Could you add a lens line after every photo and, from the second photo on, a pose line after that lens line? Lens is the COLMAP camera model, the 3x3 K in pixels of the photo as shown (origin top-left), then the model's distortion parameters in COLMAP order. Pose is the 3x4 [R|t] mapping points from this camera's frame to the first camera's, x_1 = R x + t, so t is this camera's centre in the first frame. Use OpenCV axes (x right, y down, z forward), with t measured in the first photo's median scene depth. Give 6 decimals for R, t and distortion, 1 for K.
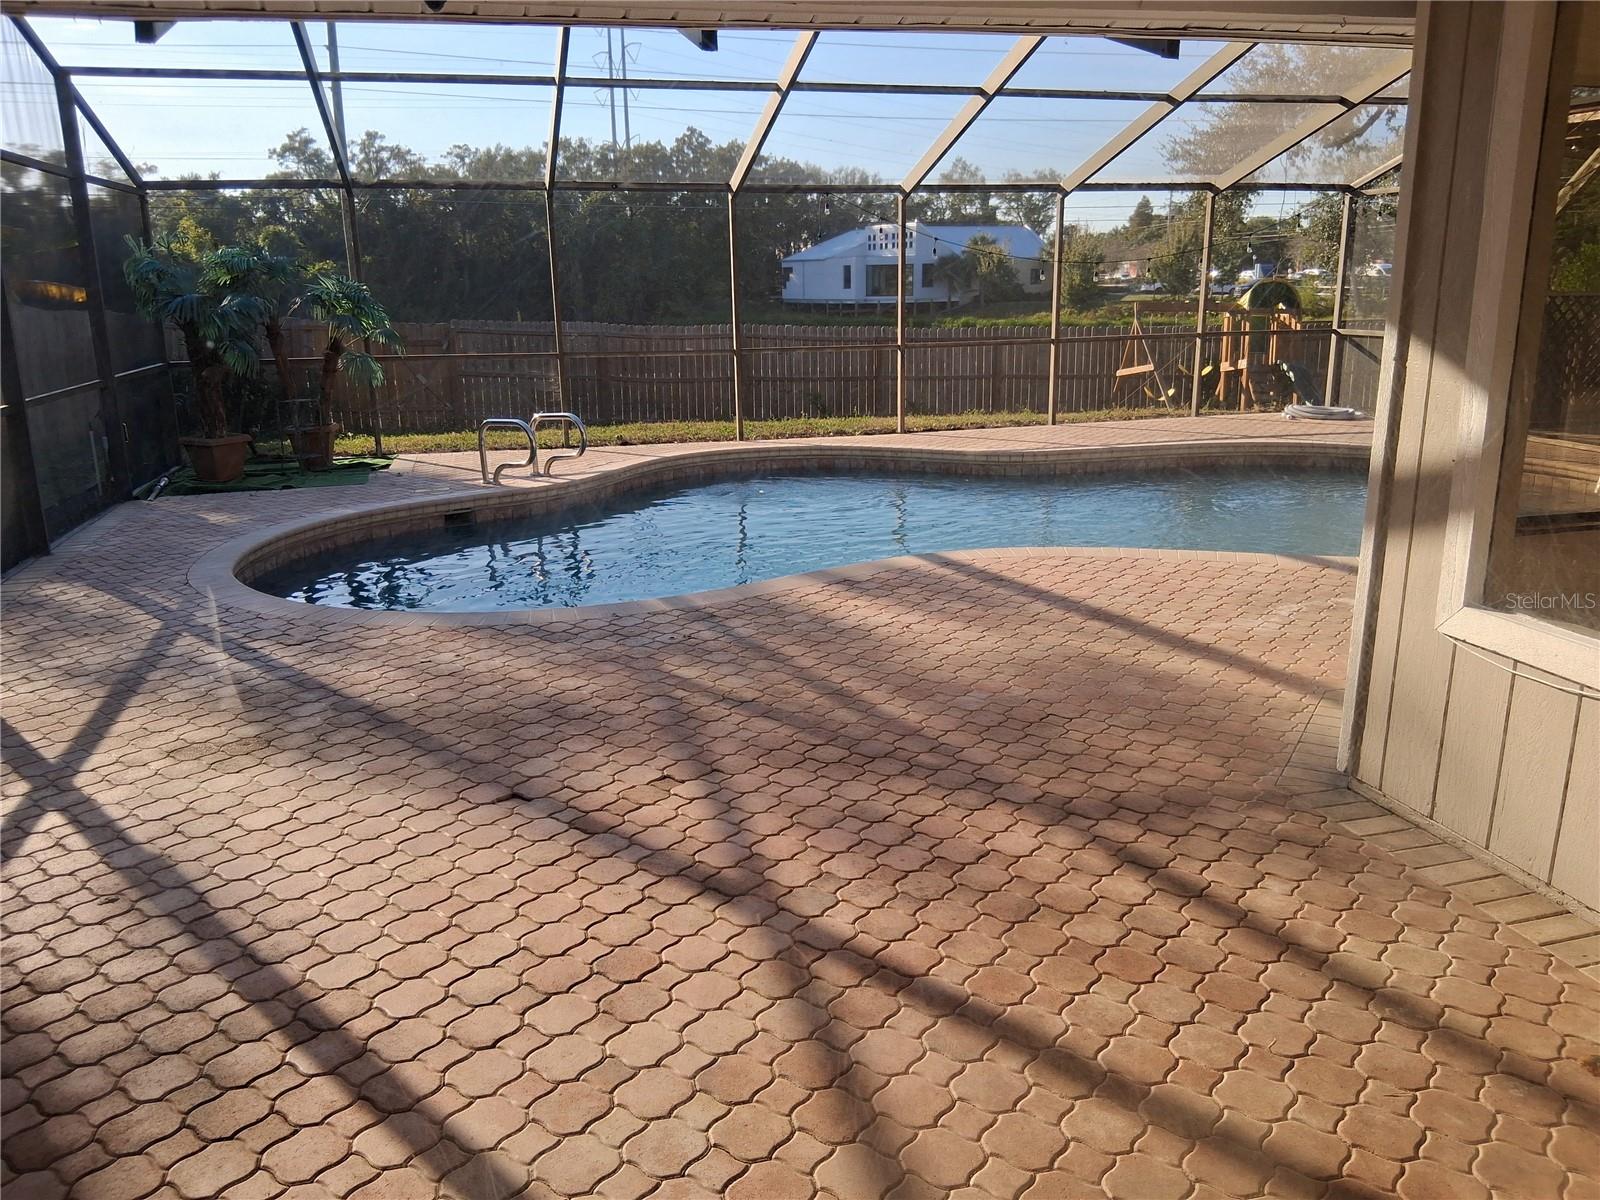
lens RADIAL K [[1203.4, 0, 795.6], [0, 1203.4, 607.7], [0, 0, 1]] dist [0.128149, -0.223728]
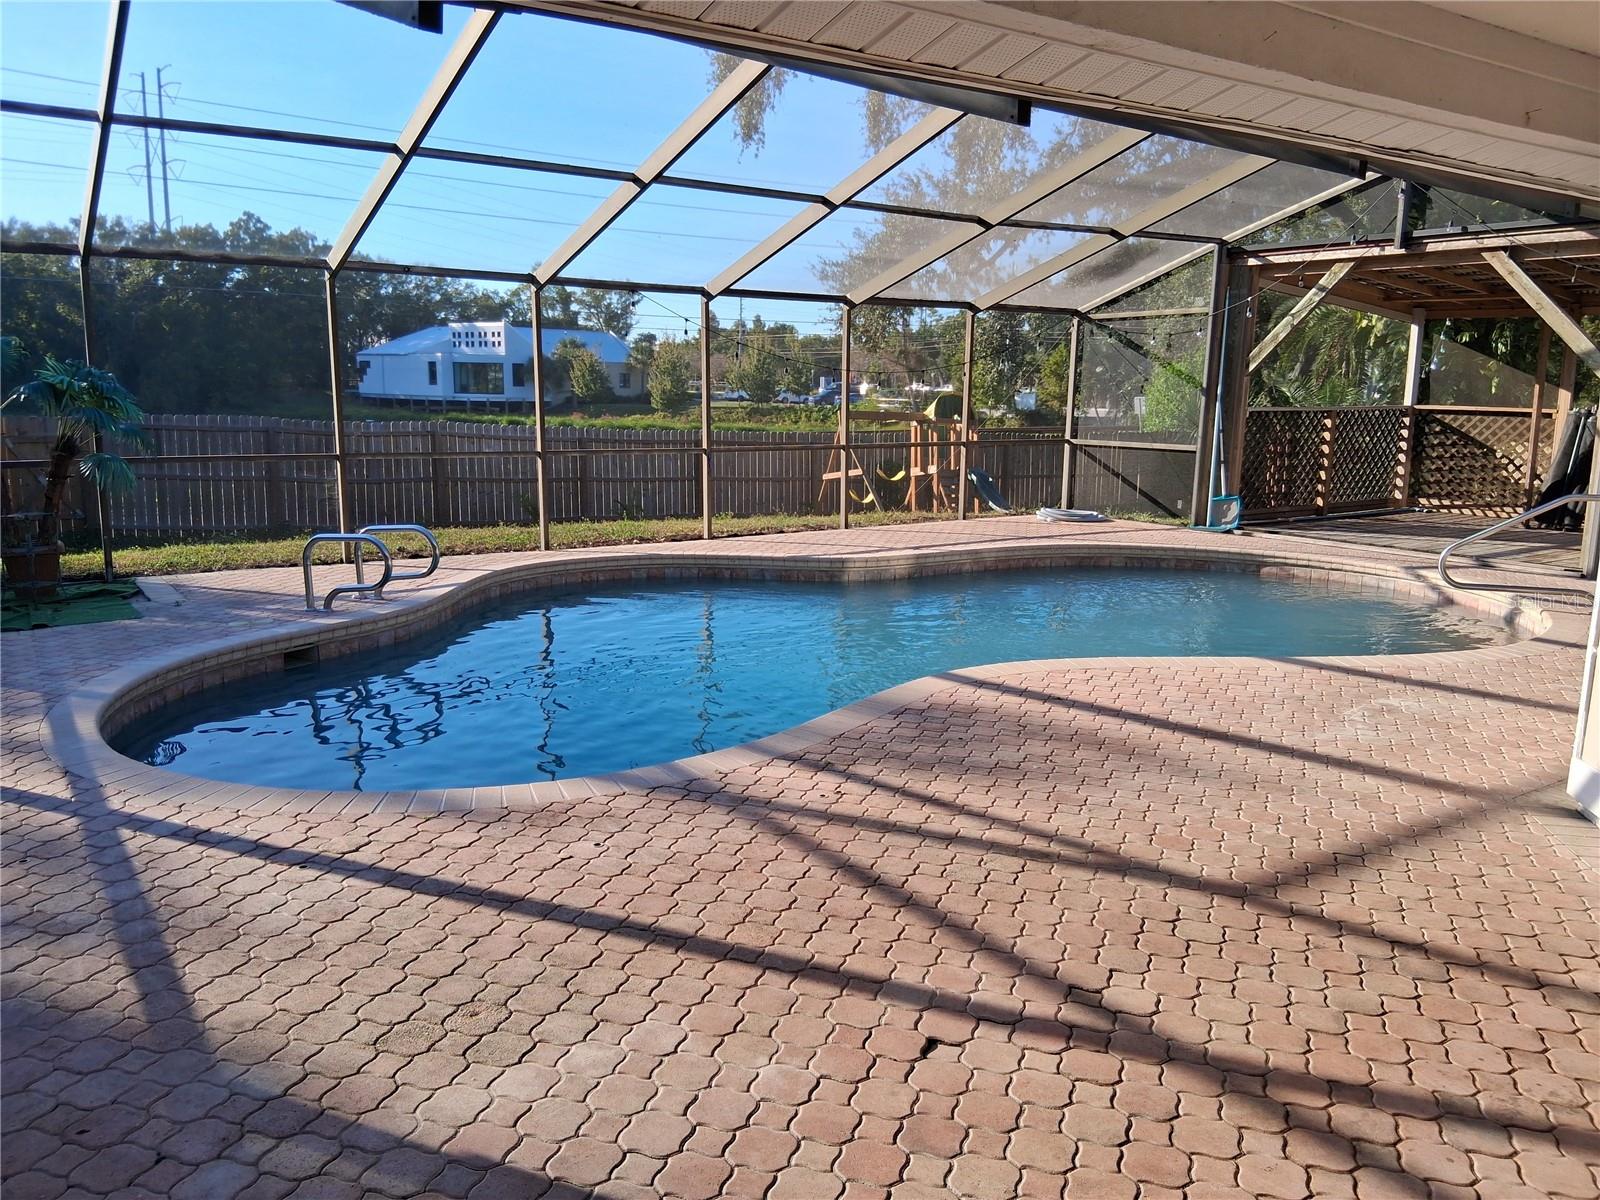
lens RADIAL K [[1203.4, 0, 795.6], [0, 1203.4, 607.7], [0, 0, 1]] dist [0.128149, -0.223728]
pose [[0.941546, -0.034837, 0.335078, -0.093702], [0.061405, 0.995724, -0.069022, -0.011570], [-0.331241, 0.085563, 0.939659, 0.049015]]
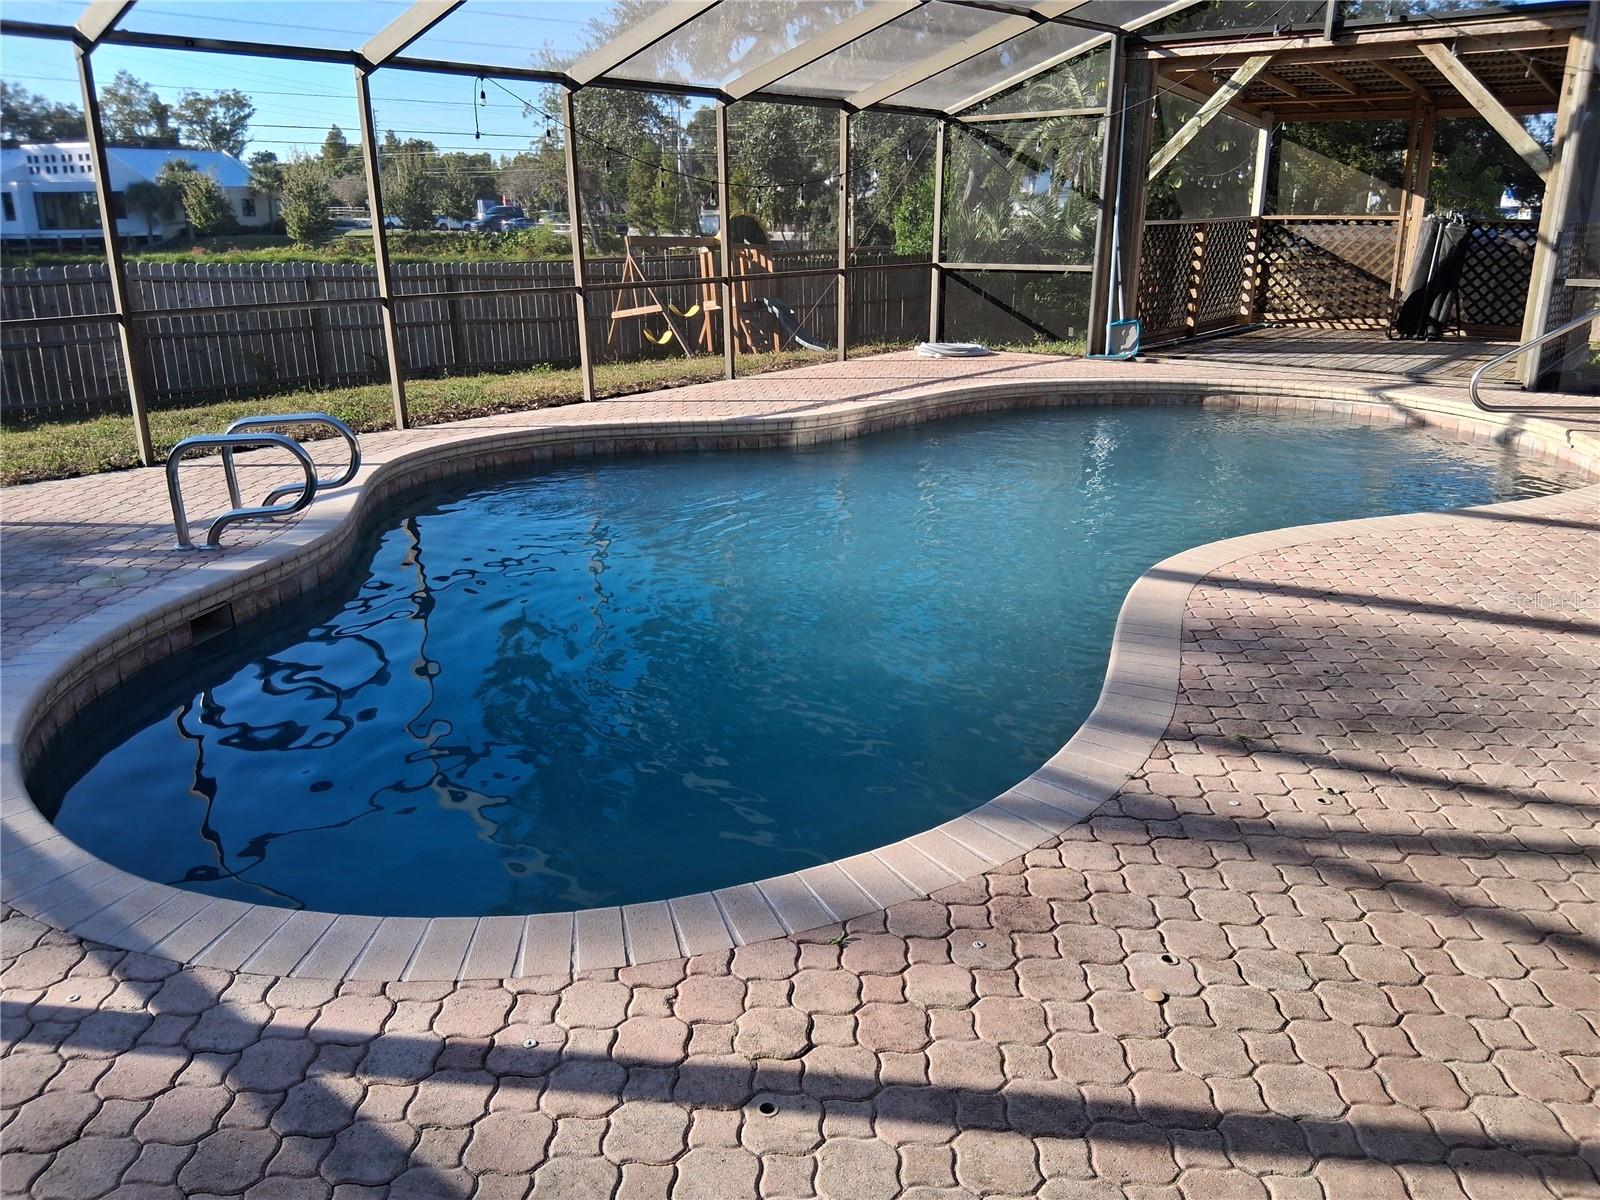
lens RADIAL K [[1216.2, 0, 794.9], [0, 1216.2, 590.2], [0, 0, 1]] dist [0.127646, -0.214995]
pose [[0.816373, -0.161303, 0.554542, -0.145219], [0.143569, 0.986744, 0.075663, -0.036485], [-0.559396, 0.017846, 0.828709, 0.154722]]
